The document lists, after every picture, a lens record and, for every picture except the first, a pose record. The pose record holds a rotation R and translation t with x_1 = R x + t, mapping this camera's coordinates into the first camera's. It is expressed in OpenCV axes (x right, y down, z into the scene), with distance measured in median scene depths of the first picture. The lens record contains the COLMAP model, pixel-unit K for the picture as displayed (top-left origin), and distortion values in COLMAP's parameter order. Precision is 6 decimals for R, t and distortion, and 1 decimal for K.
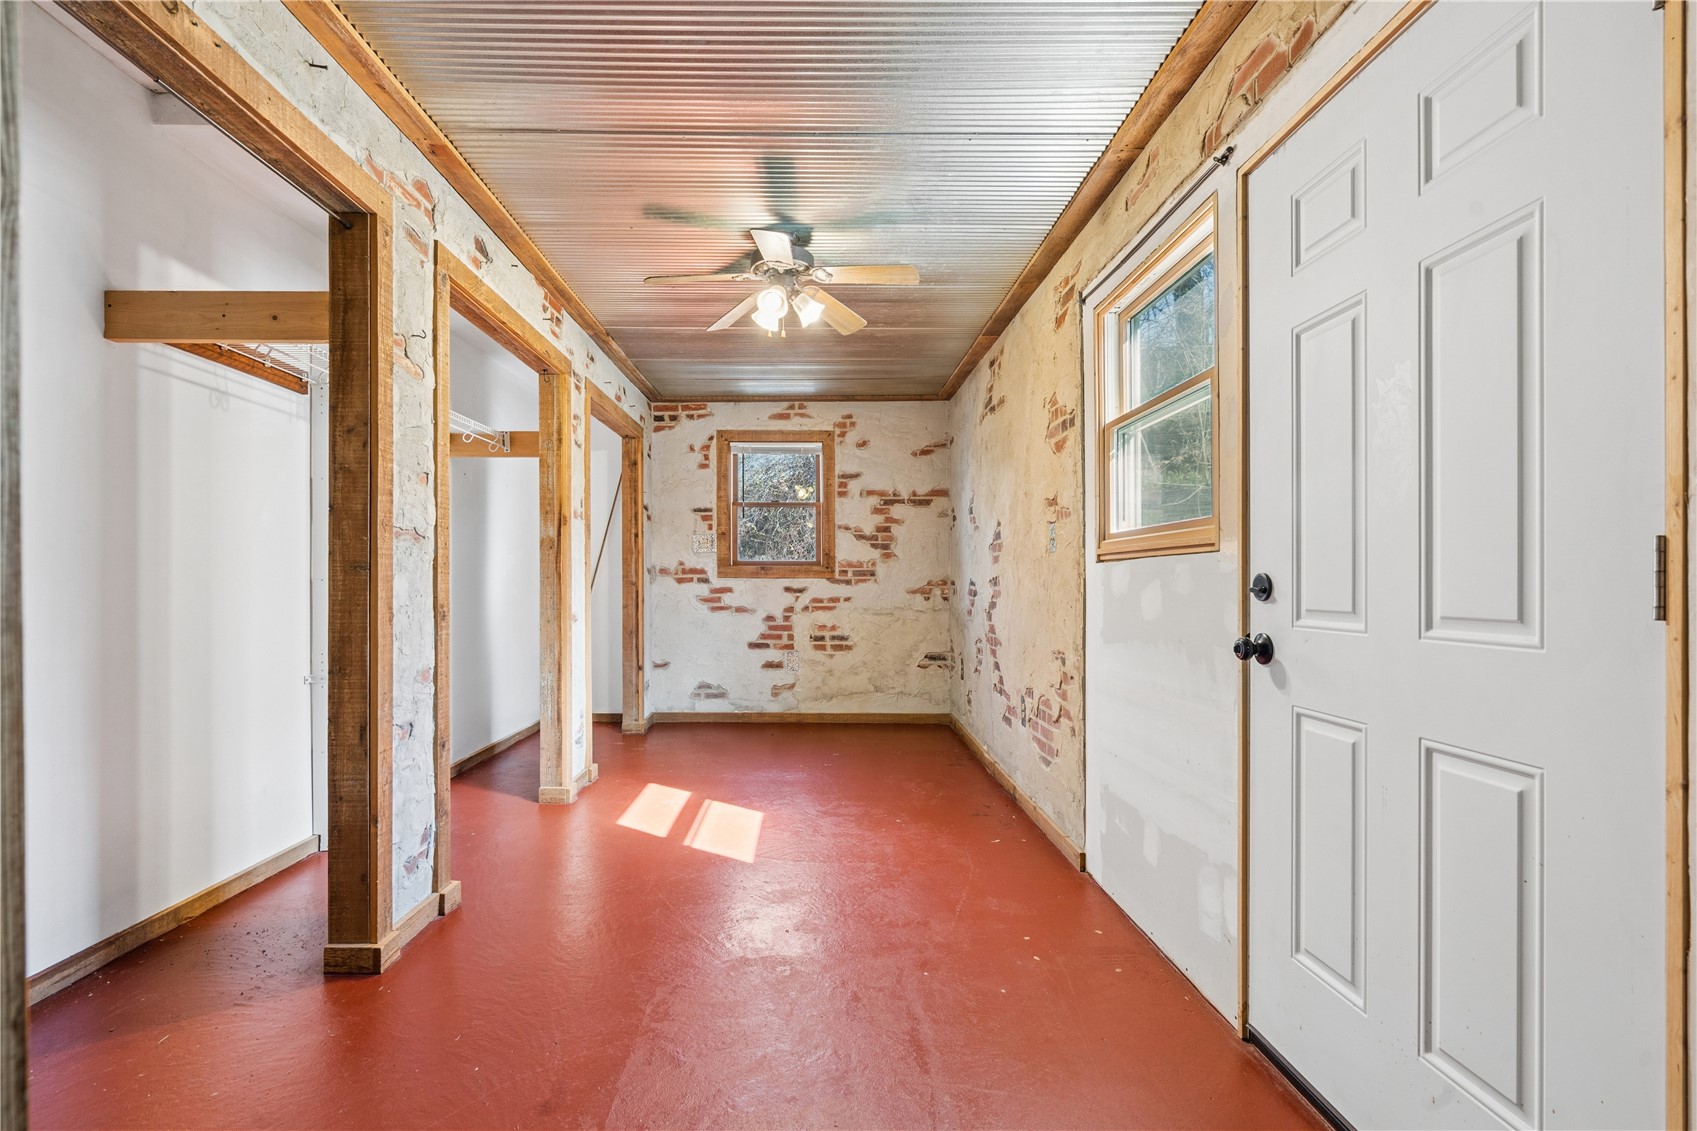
lens RADIAL K [[788.1, 0, 838.5], [0, 788.1, 565.7], [0, 0, 1]] dist [-0.003832, 0.000091]
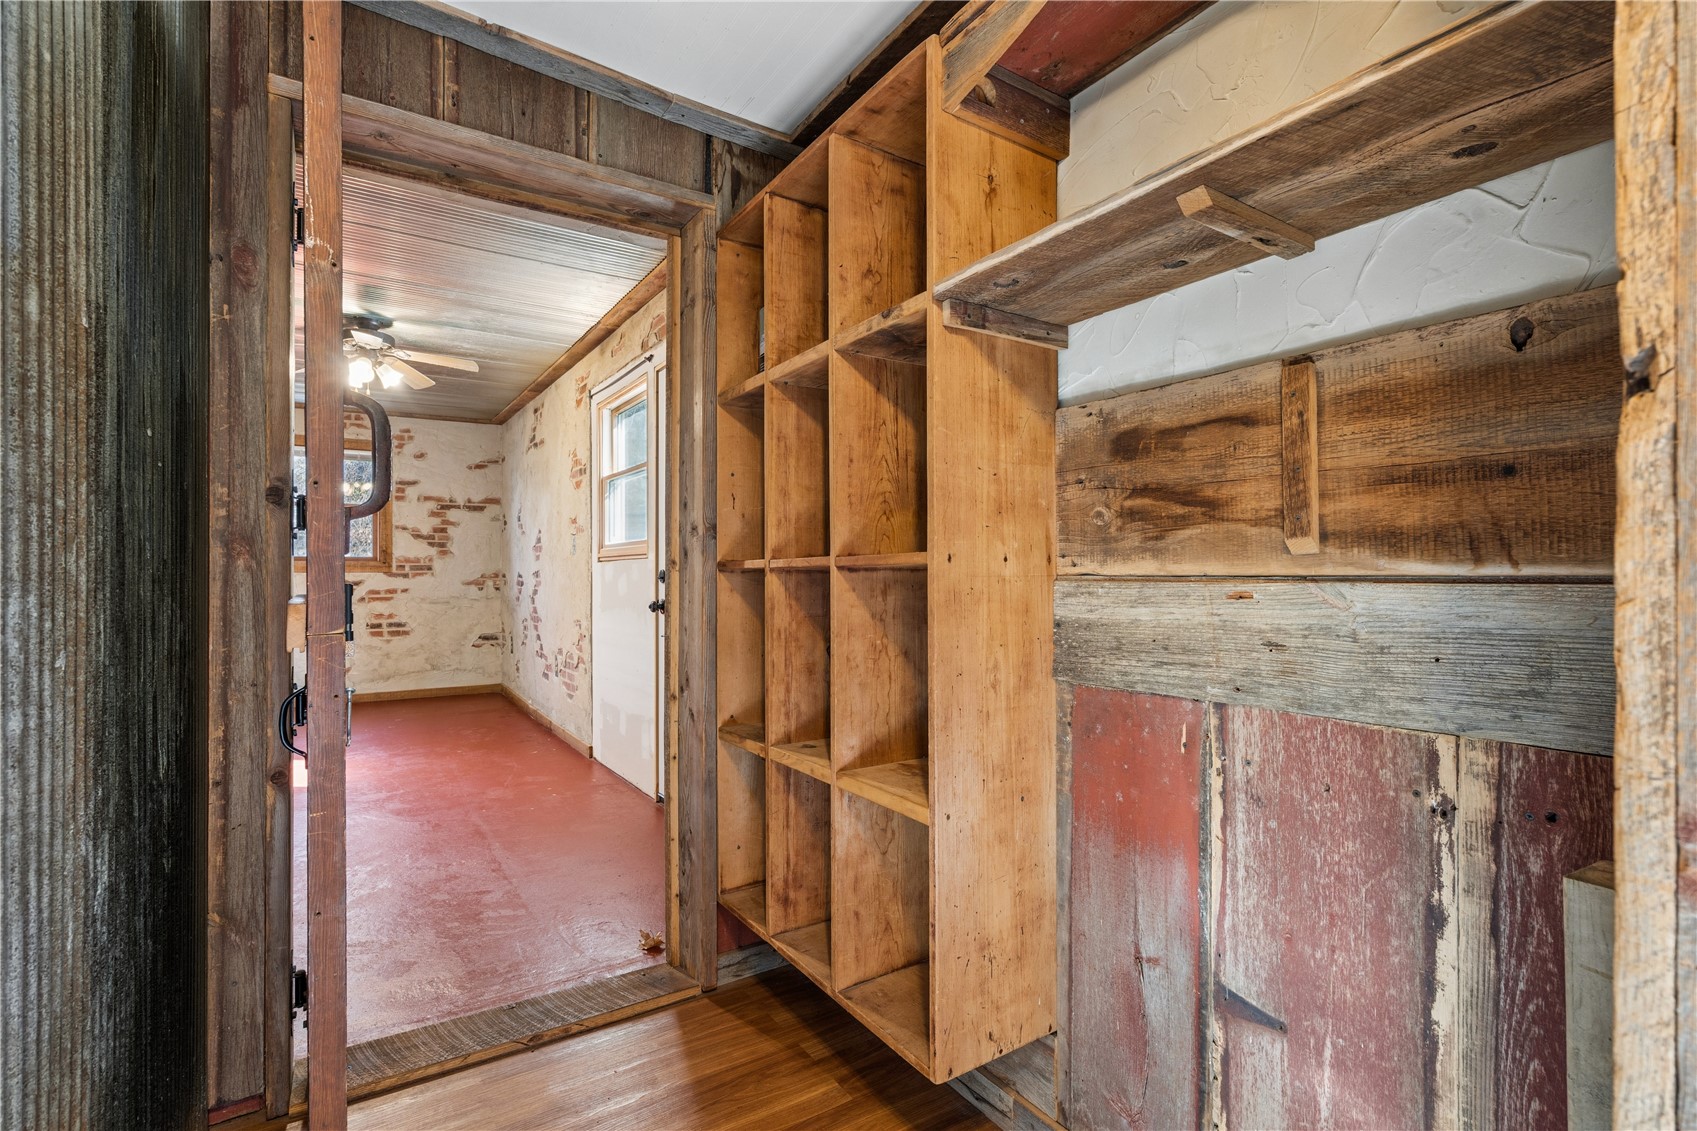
lens RADIAL K [[788.1, 0, 838.5], [0, 788.1, 565.7], [0, 0, 1]] dist [-0.003832, 0.000091]
pose [[0.856500, 0.000714, 0.516146, -0.042534], [-0.005261, 0.999959, 0.007348, -0.005650], [-0.516120, -0.009009, 0.856469, -0.326213]]
